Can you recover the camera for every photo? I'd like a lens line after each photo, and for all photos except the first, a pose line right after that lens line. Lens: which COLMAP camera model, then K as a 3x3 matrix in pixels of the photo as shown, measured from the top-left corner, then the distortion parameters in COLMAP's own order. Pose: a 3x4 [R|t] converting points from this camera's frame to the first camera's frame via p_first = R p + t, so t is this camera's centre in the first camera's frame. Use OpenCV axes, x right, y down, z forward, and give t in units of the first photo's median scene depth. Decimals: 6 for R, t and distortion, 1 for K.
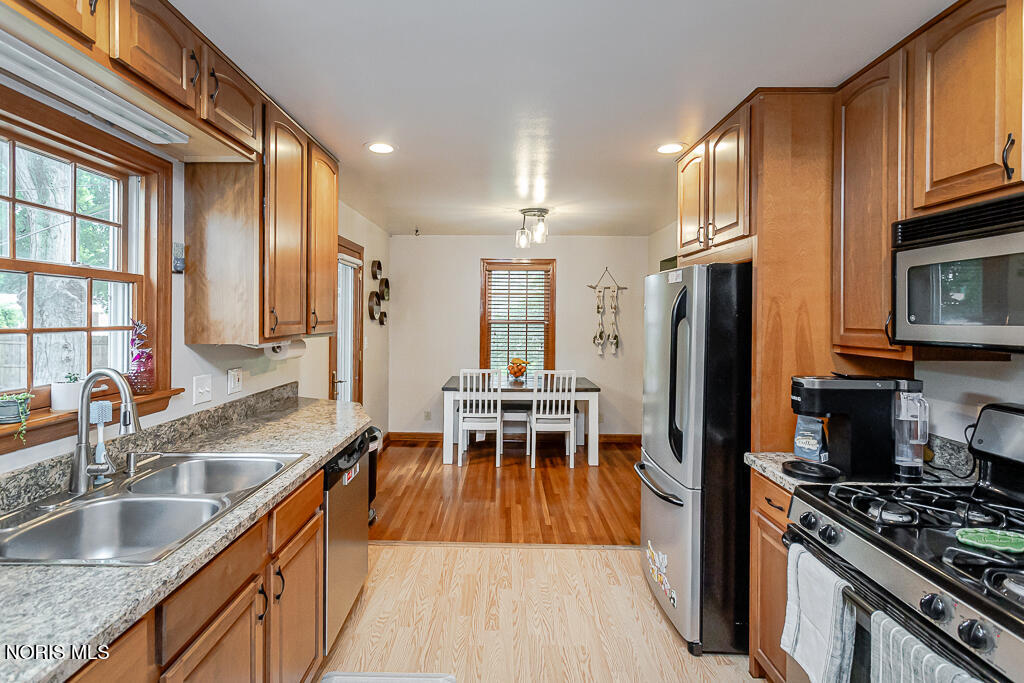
lens RADIAL K [[510.6, 0, 506.3], [0, 510.6, 319.5], [0, 0, 1]] dist [-0.000797, 0.001229]
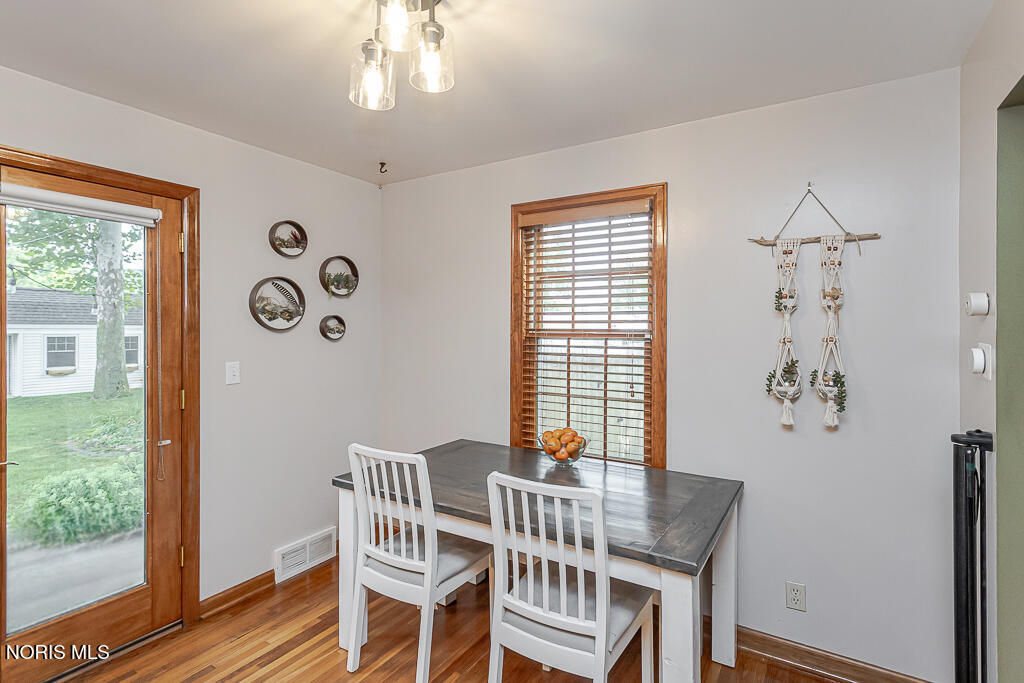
lens RADIAL K [[520.1, 0, 513.0], [0, 520.1, 323.9], [0, 0, 1]] dist [0.004424, 0.000791]
pose [[0.843941, -0.008261, -0.536373, 0.473747], [-0.001021, 0.999855, -0.017005, 0.007425], [0.536436, 0.014899, 0.843810, 1.264150]]
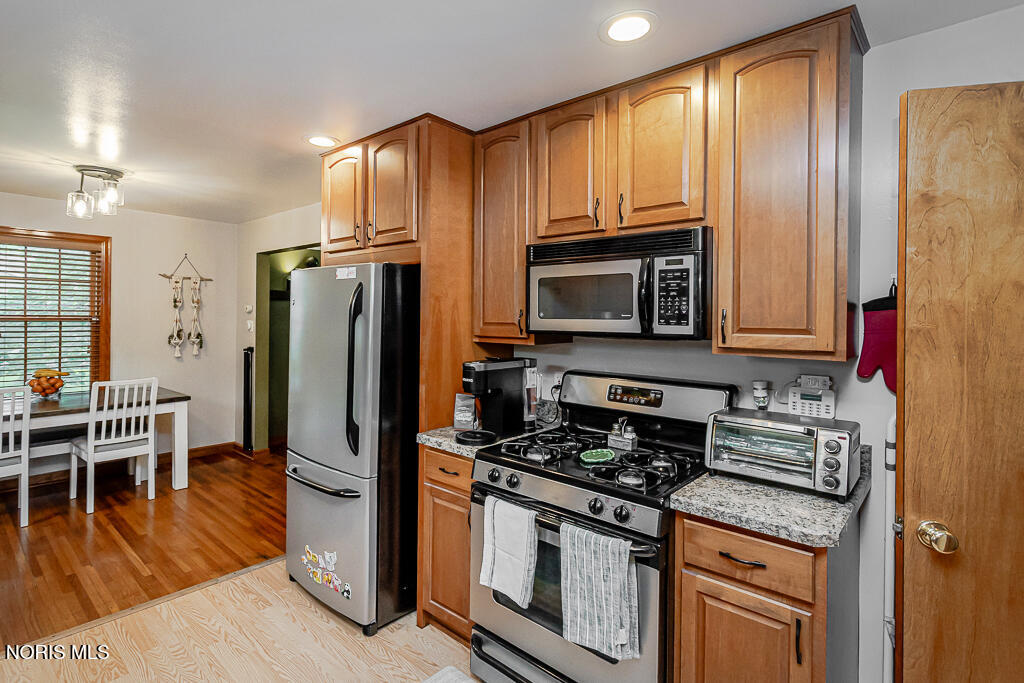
lens RADIAL K [[500.5, 0, 513.4], [0, 500.5, 319.0], [0, 0, 1]] dist [-0.002196, 0.000594]
pose [[0.651166, -0.005412, 0.758916, -0.177982], [-0.000562, 0.999971, 0.007614, -0.000615], [-0.758935, -0.005384, 0.651144, 0.092476]]
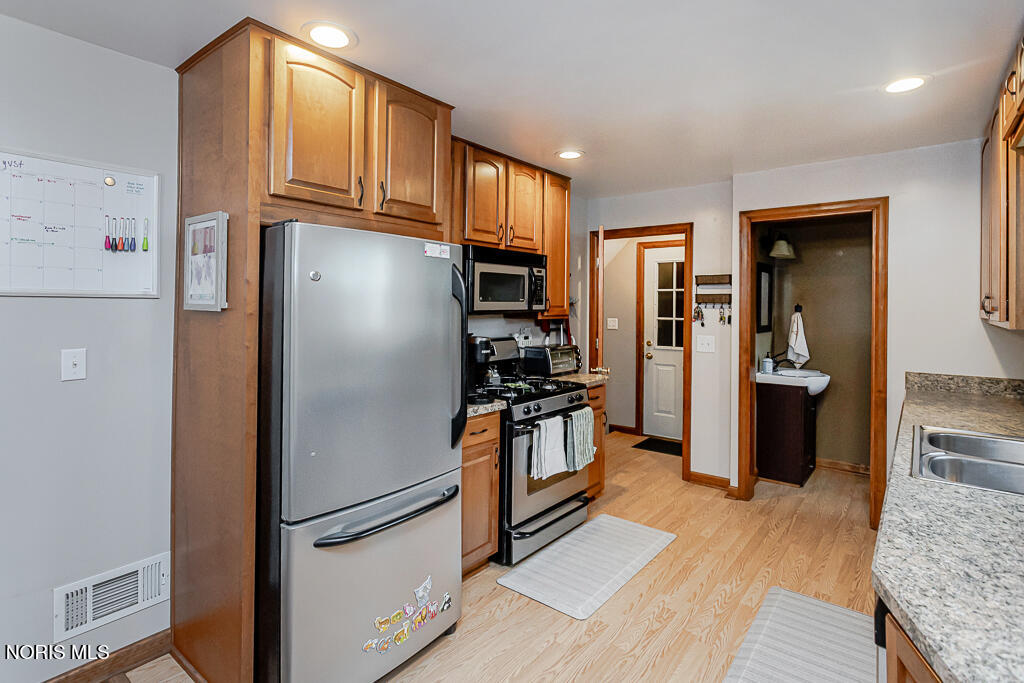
lens RADIAL K [[510.1, 0, 500.1], [0, 510.1, 305.7], [0, 0, 1]] dist [-0.002534, 0.000617]
pose [[-0.767051, -0.012416, 0.641466, -0.283127], [-0.007057, 0.999916, 0.010915, 0.001412], [-0.641548, 0.003845, -0.767074, 1.407512]]
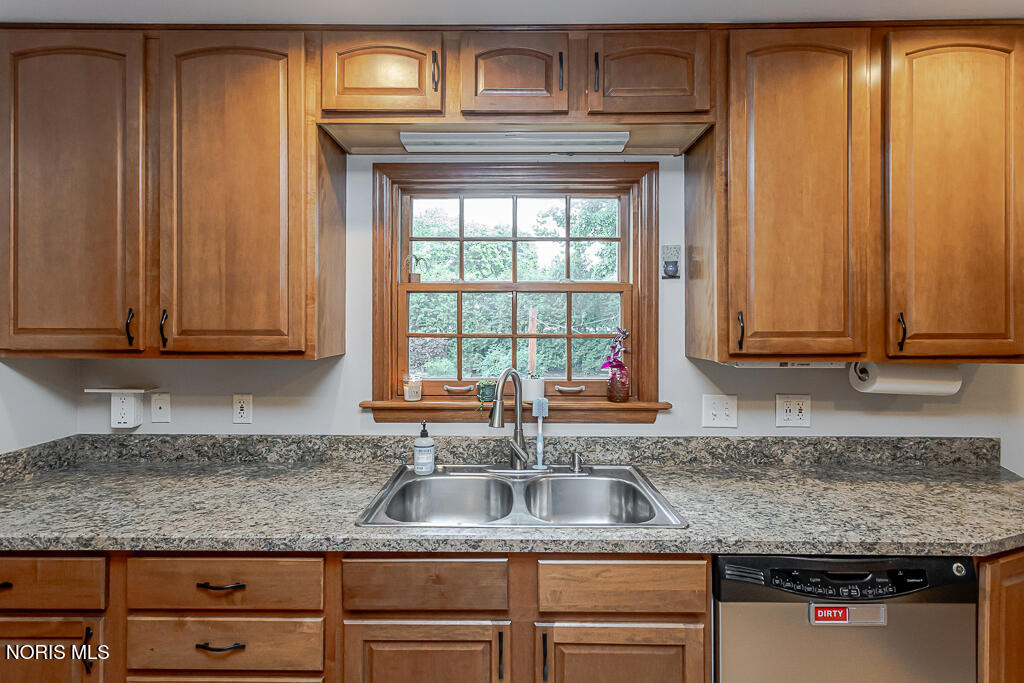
lens RADIAL K [[500.8, 0, 499.0], [0, 500.8, 323.3], [0, 0, 1]] dist [0.003434, 0.001117]
pose [[-0.018154, -0.007780, -0.999805, 0.203174], [-0.008336, 0.999936, -0.007630, -0.000219], [0.999800, 0.008196, -0.018218, 0.539177]]
